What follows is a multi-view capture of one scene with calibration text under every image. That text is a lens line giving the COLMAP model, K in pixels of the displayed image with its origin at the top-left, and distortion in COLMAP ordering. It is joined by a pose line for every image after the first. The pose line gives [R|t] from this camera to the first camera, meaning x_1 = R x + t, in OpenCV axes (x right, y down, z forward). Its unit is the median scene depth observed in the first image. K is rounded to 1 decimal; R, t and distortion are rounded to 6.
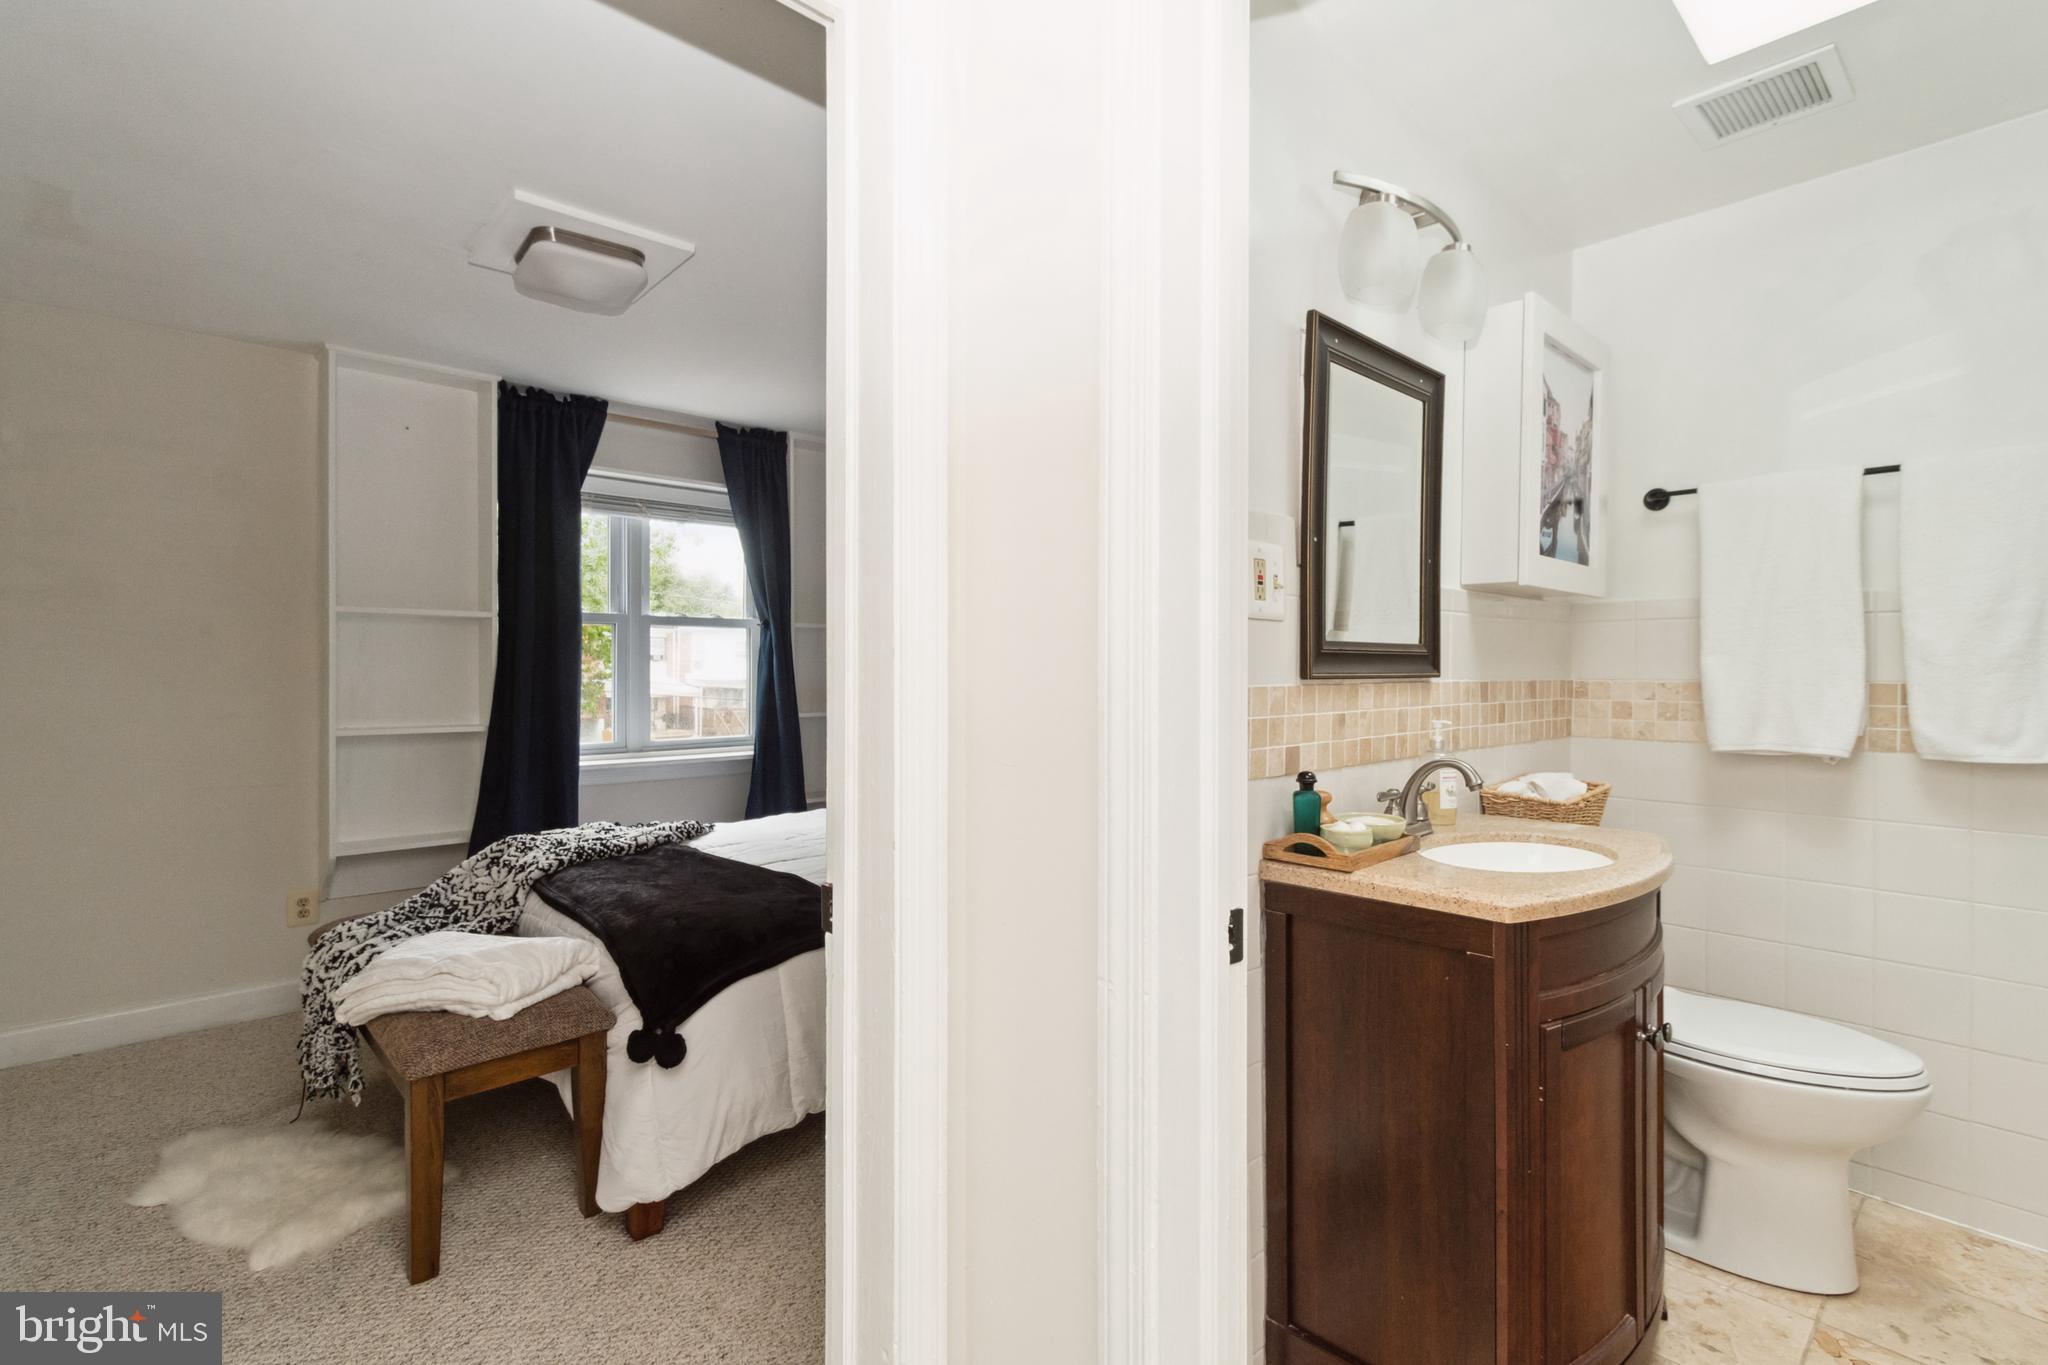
lens RADIAL K [[967.3, 0, 1023.1], [0, 967.3, 679.4], [0, 0, 1]] dist [0.003301, 0.000400]
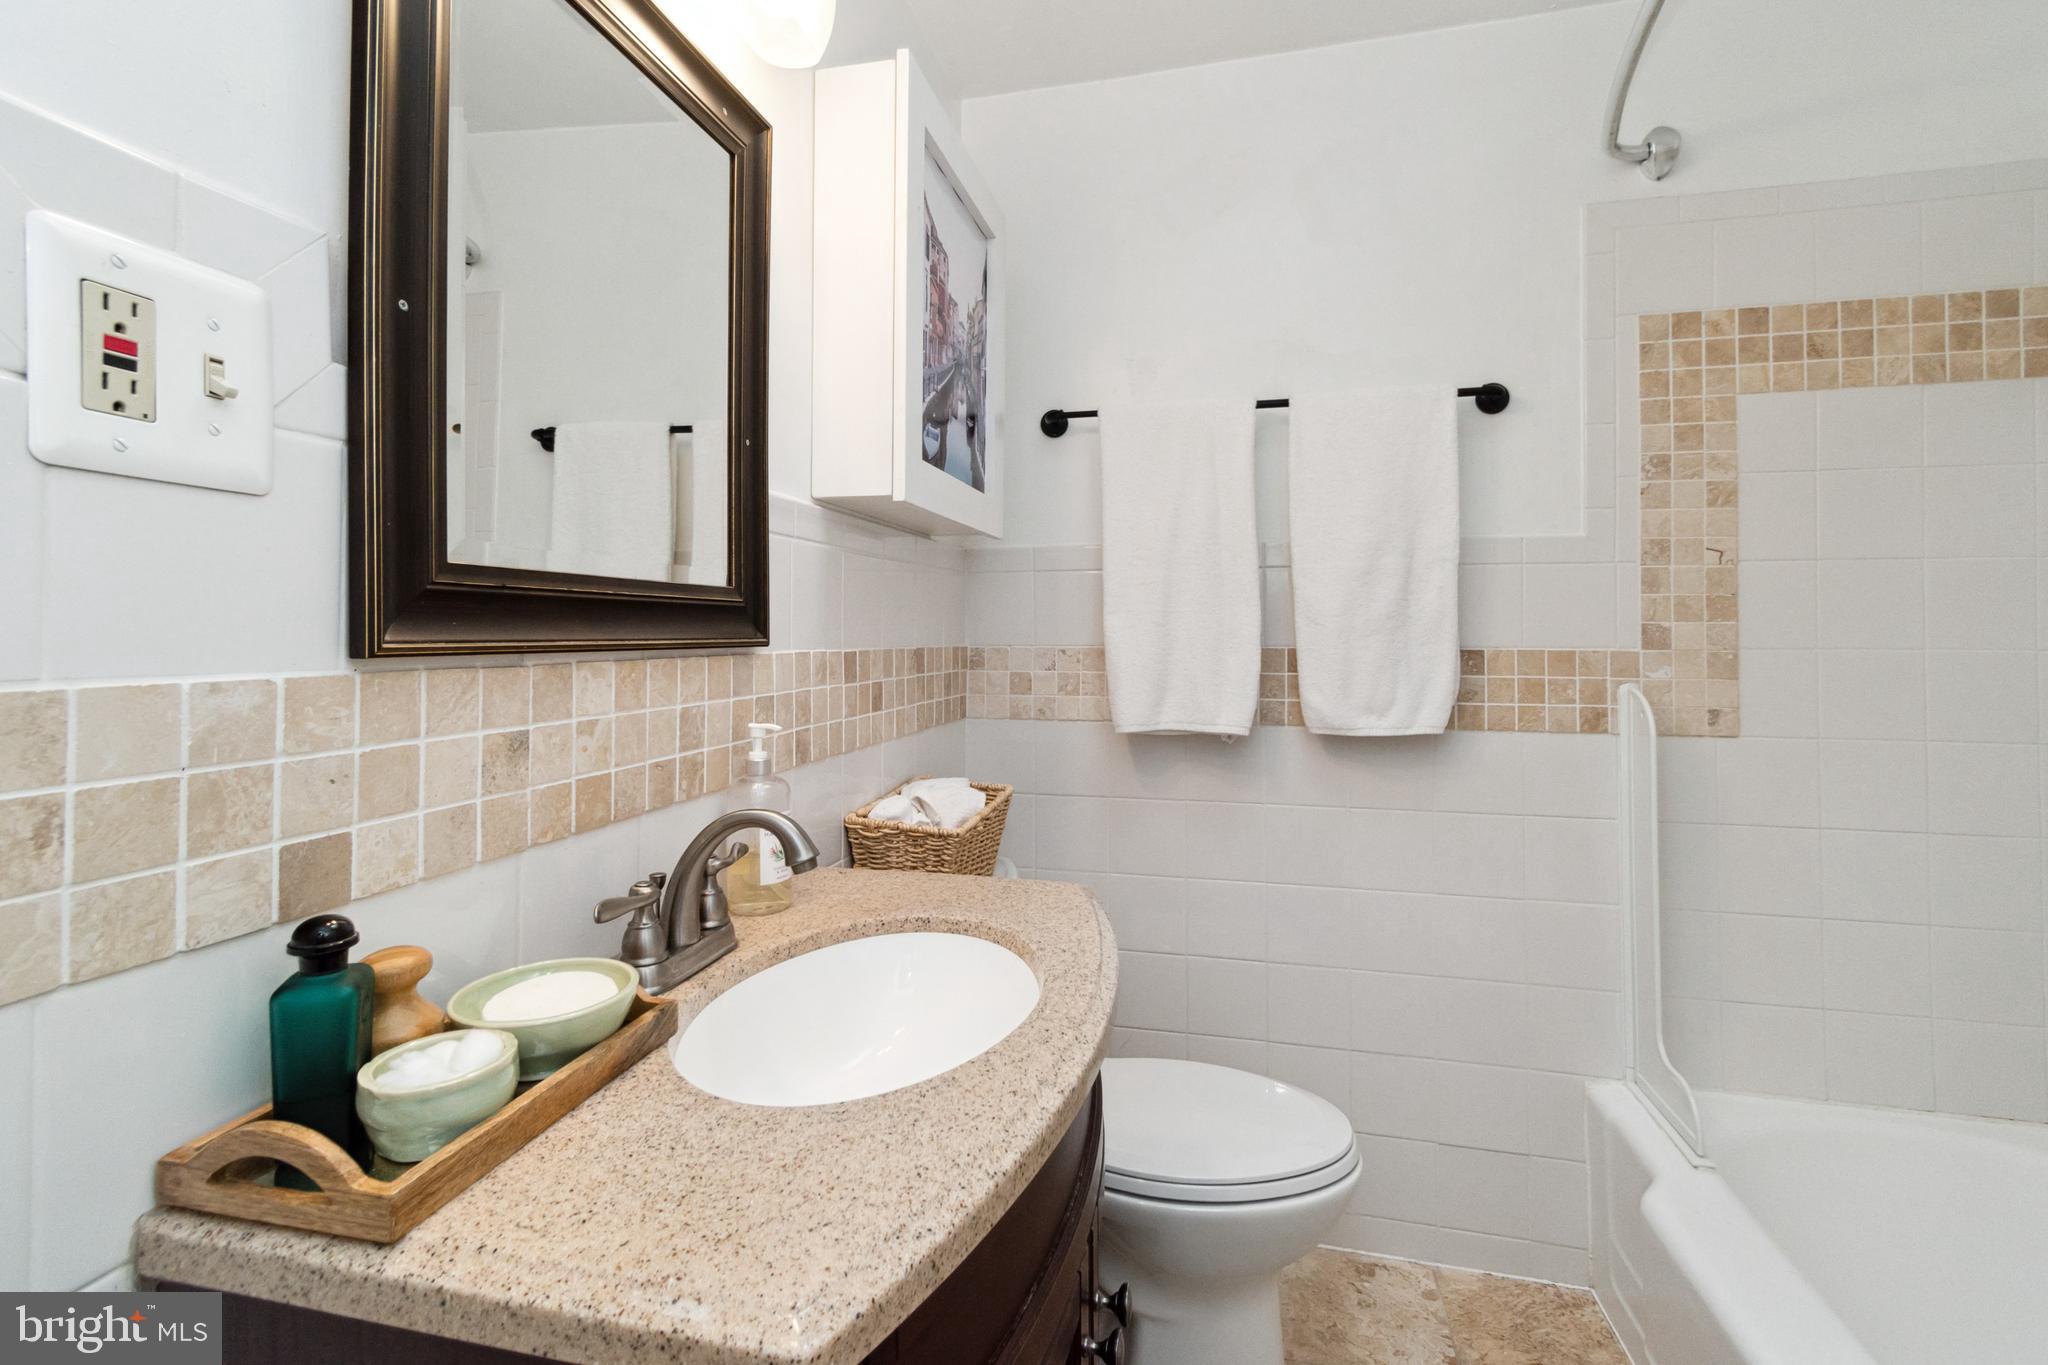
lens RADIAL K [[967.3, 0, 1023.1], [0, 967.3, 679.4], [0, 0, 1]] dist [0.003301, 0.000400]
pose [[0.839457, -0.026666, 0.542772, 0.224001], [0.006666, 0.999225, 0.038781, -0.003461], [-0.543386, -0.028937, 0.838984, 0.395157]]
